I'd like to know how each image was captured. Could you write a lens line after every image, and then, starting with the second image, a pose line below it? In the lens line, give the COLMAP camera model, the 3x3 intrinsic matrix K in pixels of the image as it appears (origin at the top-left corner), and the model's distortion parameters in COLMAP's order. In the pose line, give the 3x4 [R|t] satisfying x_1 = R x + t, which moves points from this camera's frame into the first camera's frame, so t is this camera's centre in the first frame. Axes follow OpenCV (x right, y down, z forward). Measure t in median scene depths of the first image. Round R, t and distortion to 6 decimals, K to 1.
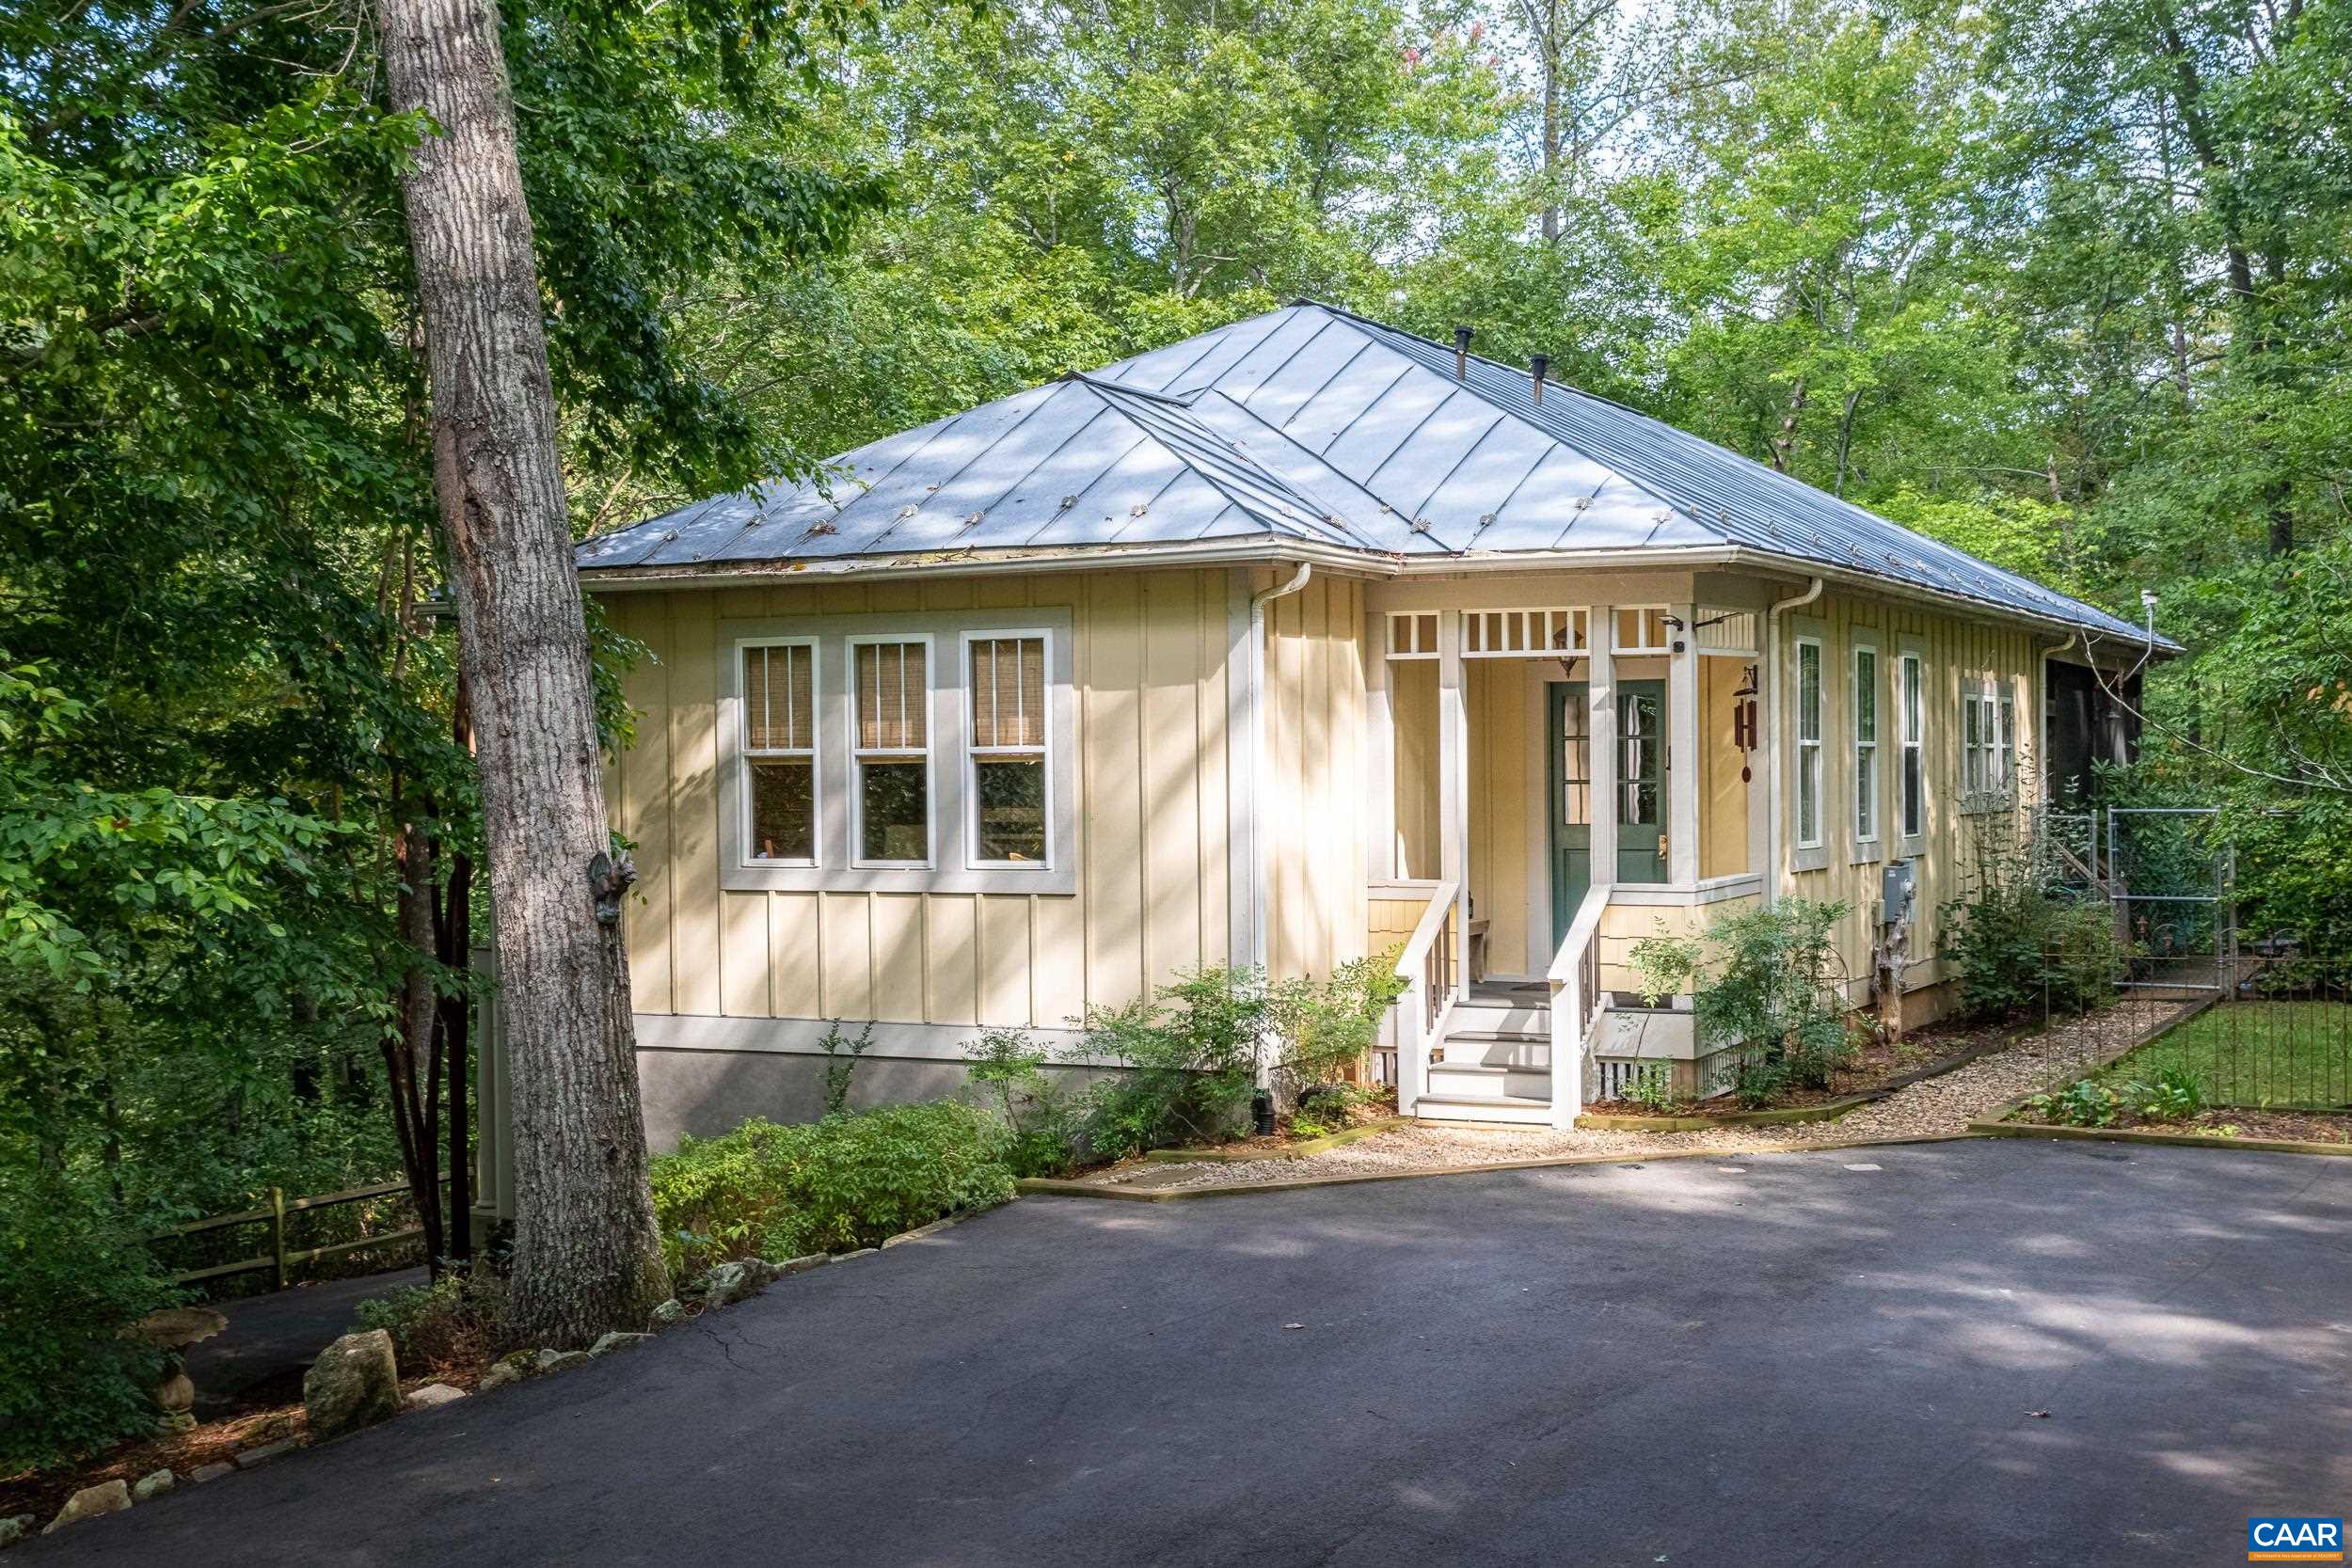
lens RADIAL K [[2769.9, 0, 1176.1], [0, 2769.9, 785.7], [0, 0, 1]] dist [-0.003286, 0.000000]
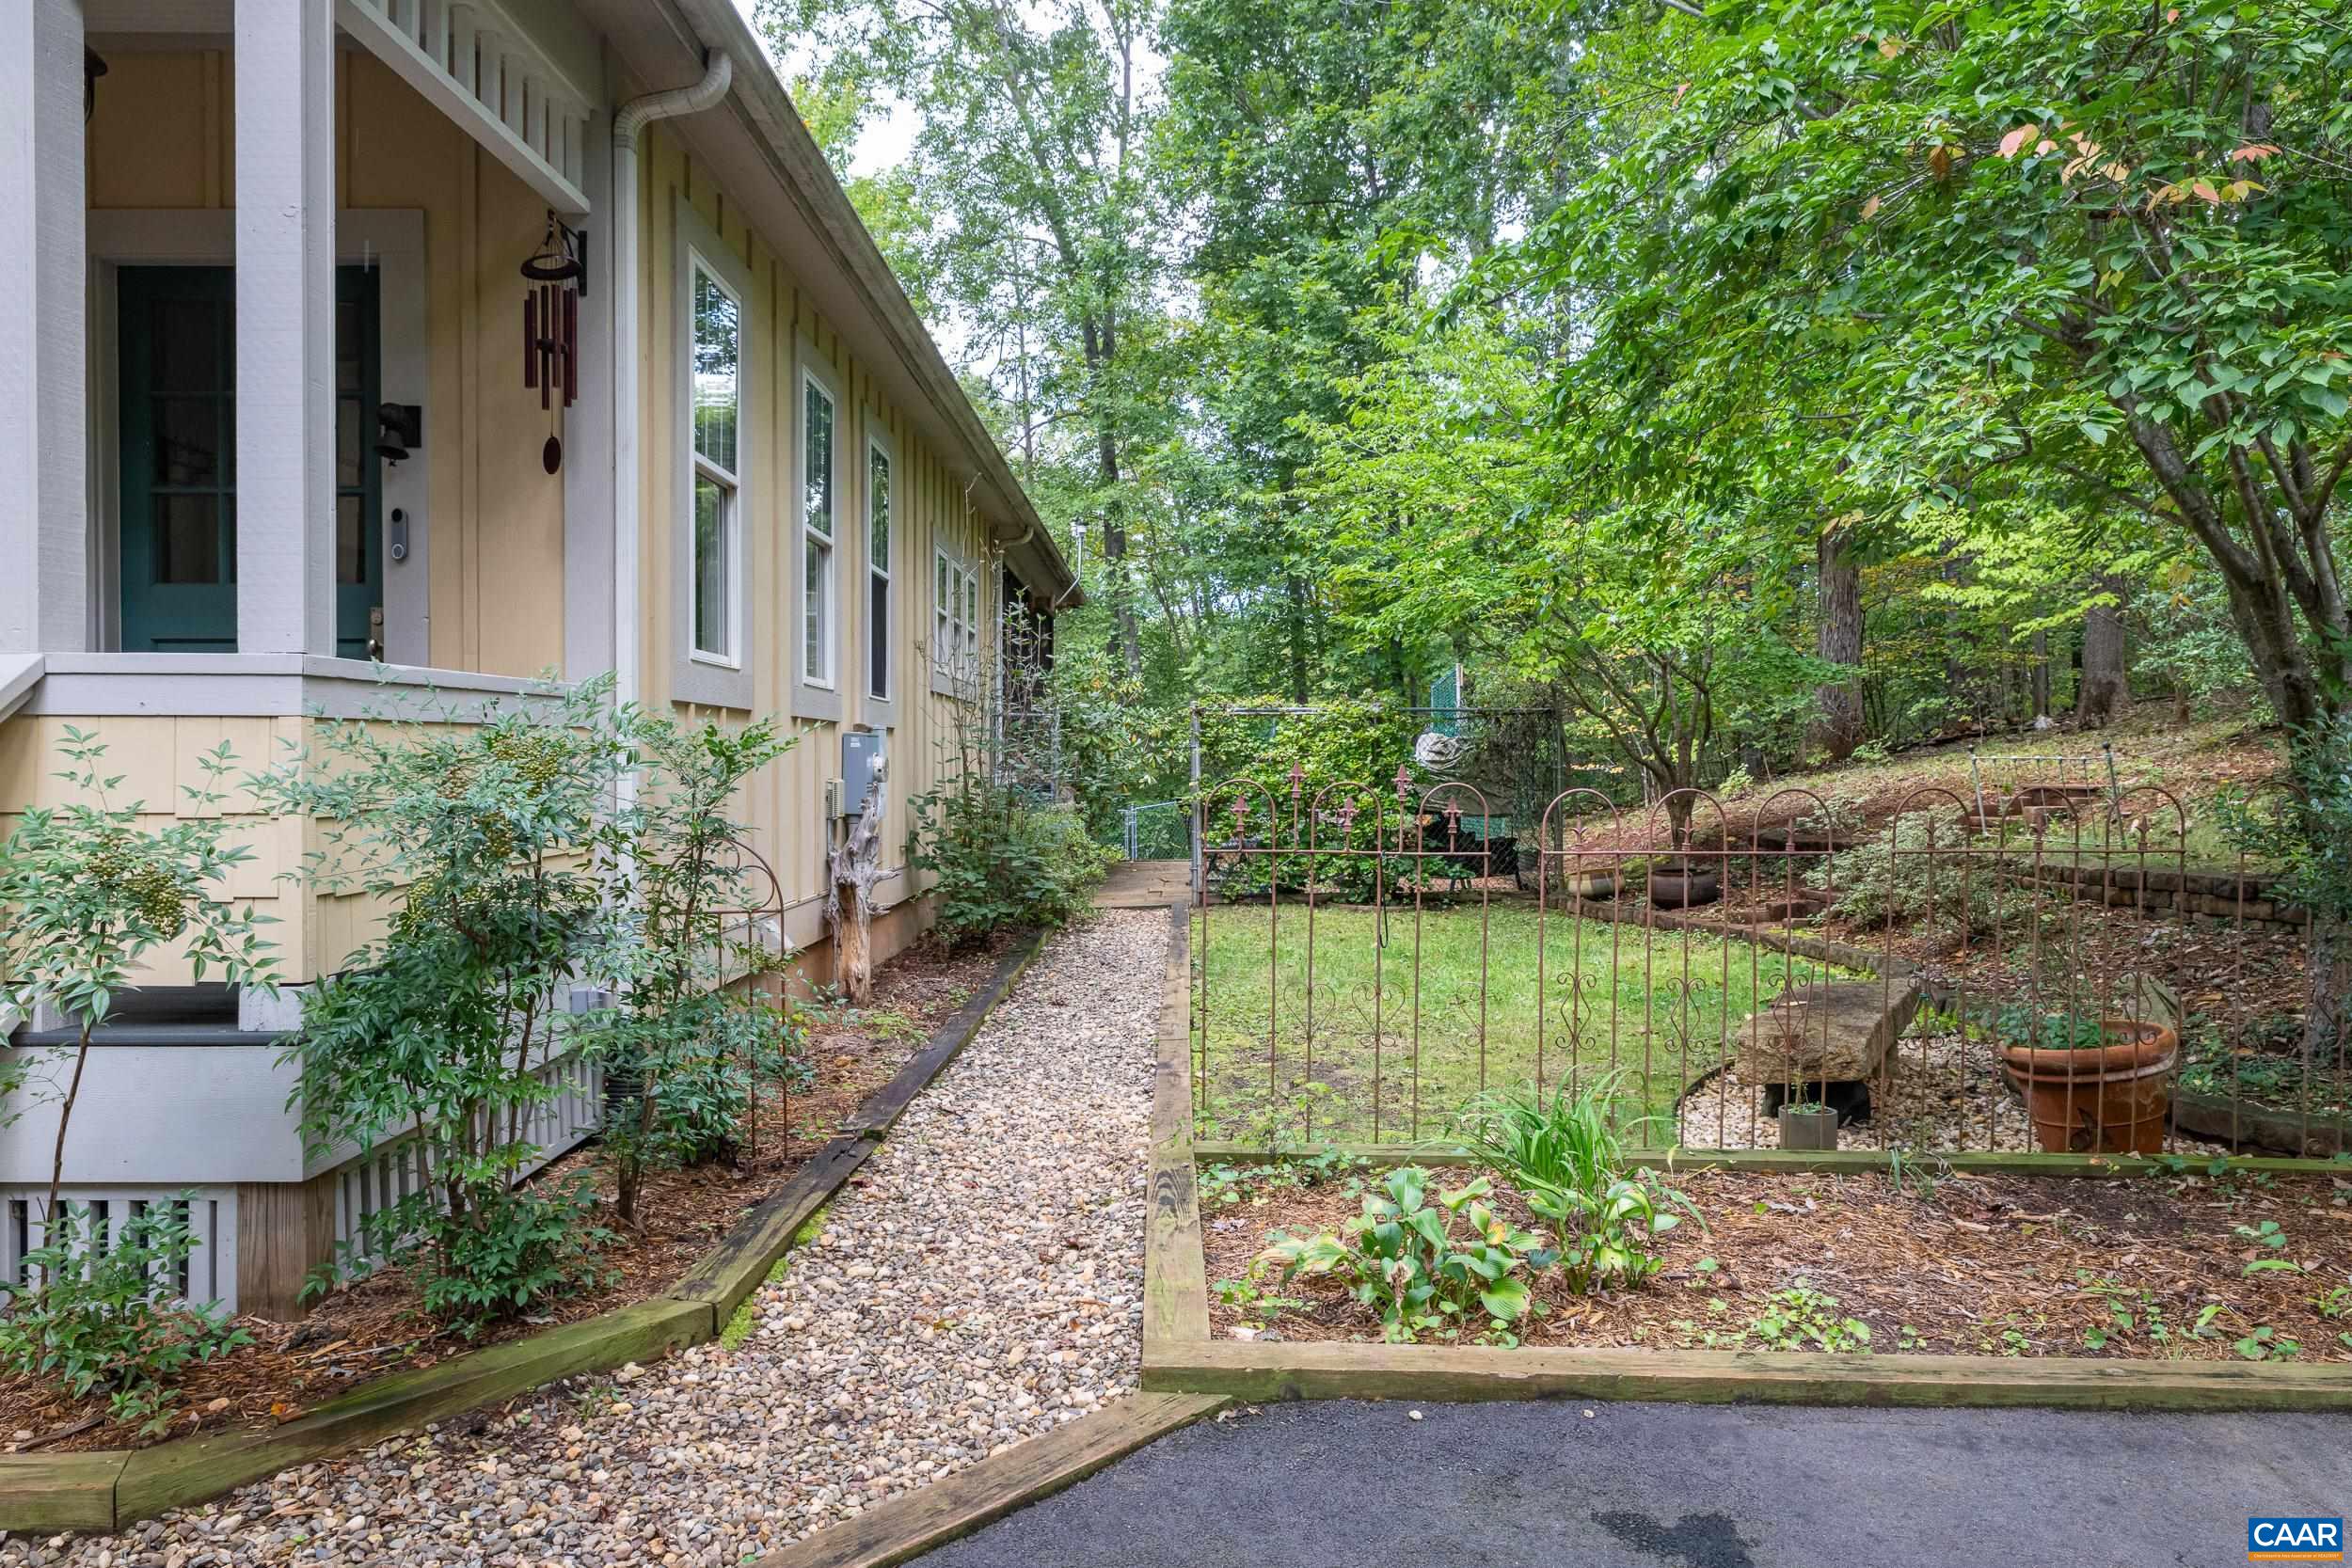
lens RADIAL K [[1553.6, 0, 1184.4], [0, 1553.6, 782.5], [0, 0, 1]] dist [0.007552, 0.001557]
pose [[0.886134, 0.006557, 0.463382, 0.159436], [-0.008970, 0.999955, 0.003003, 0.041000], [-0.463342, -0.006818, 0.886153, 0.648569]]
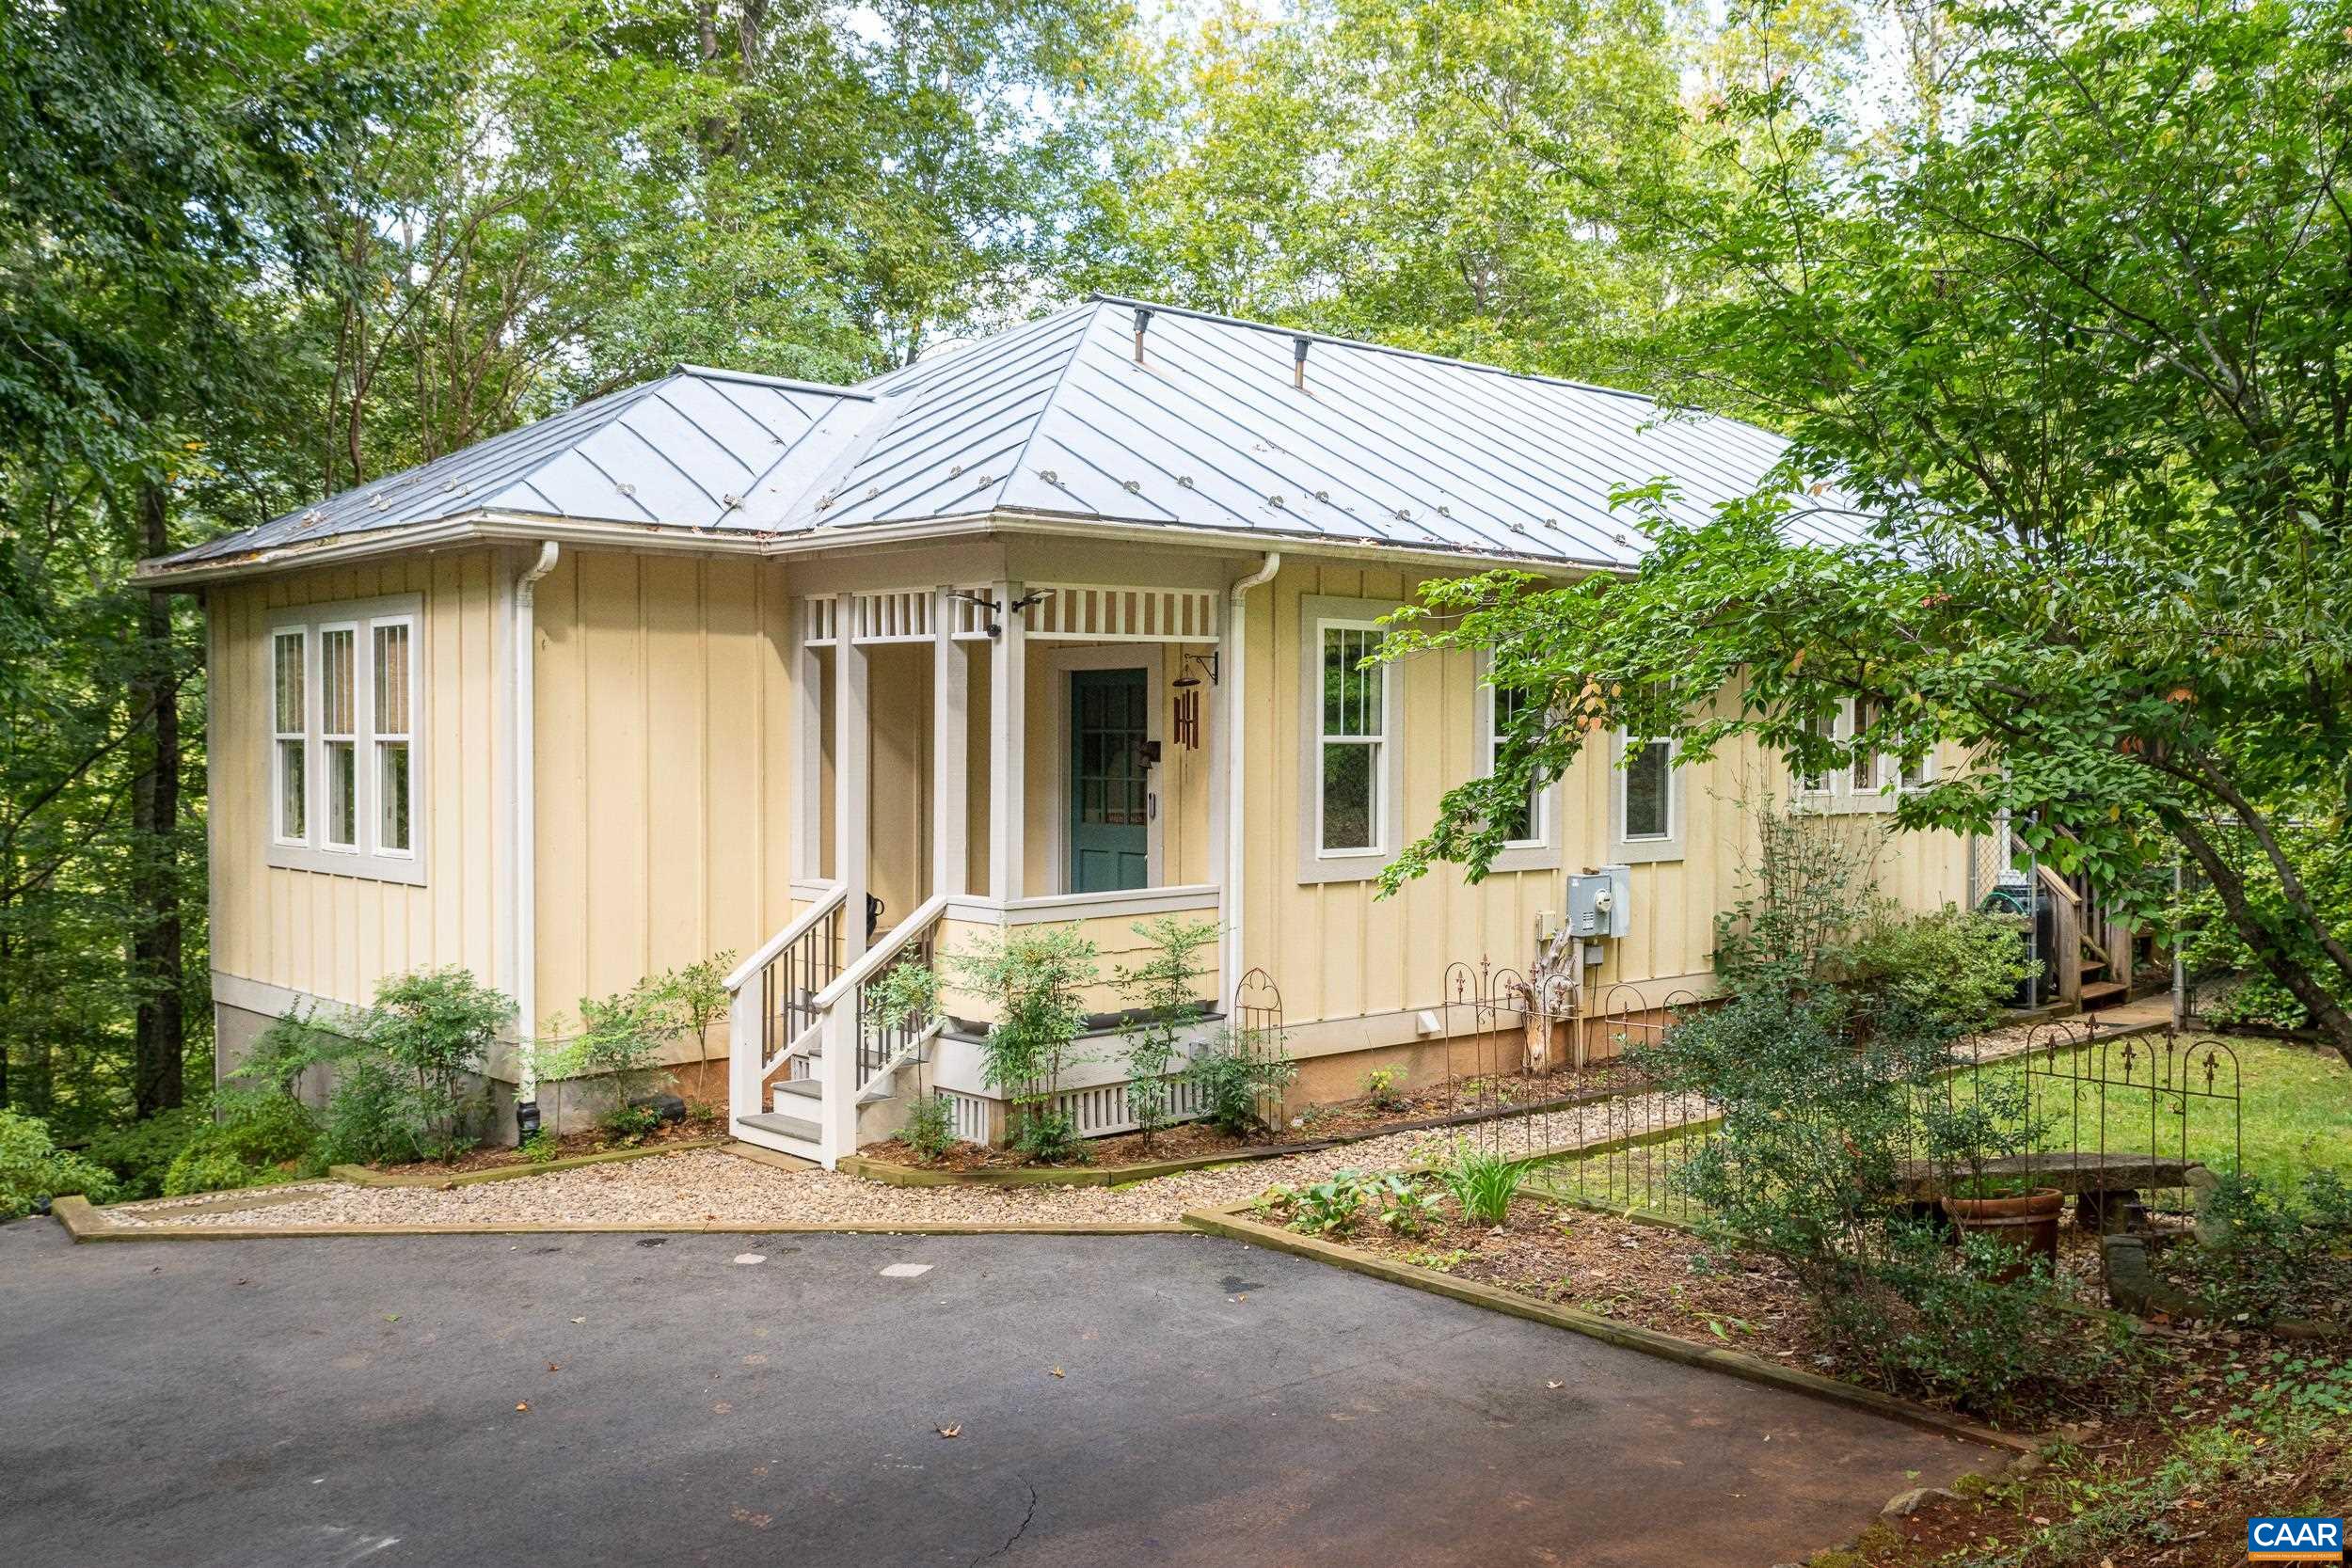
lens RADIAL K [[2085.2, 0, 1178.8], [0, 2085.2, 784.2], [0, 0, 1]] dist [-0.022253, -0.004358]
pose [[0.936819, 0.020737, -0.349199, 0.385213], [-0.014069, 0.999667, 0.021621, -0.013486], [0.349531, -0.015342, 0.936799, 0.331040]]
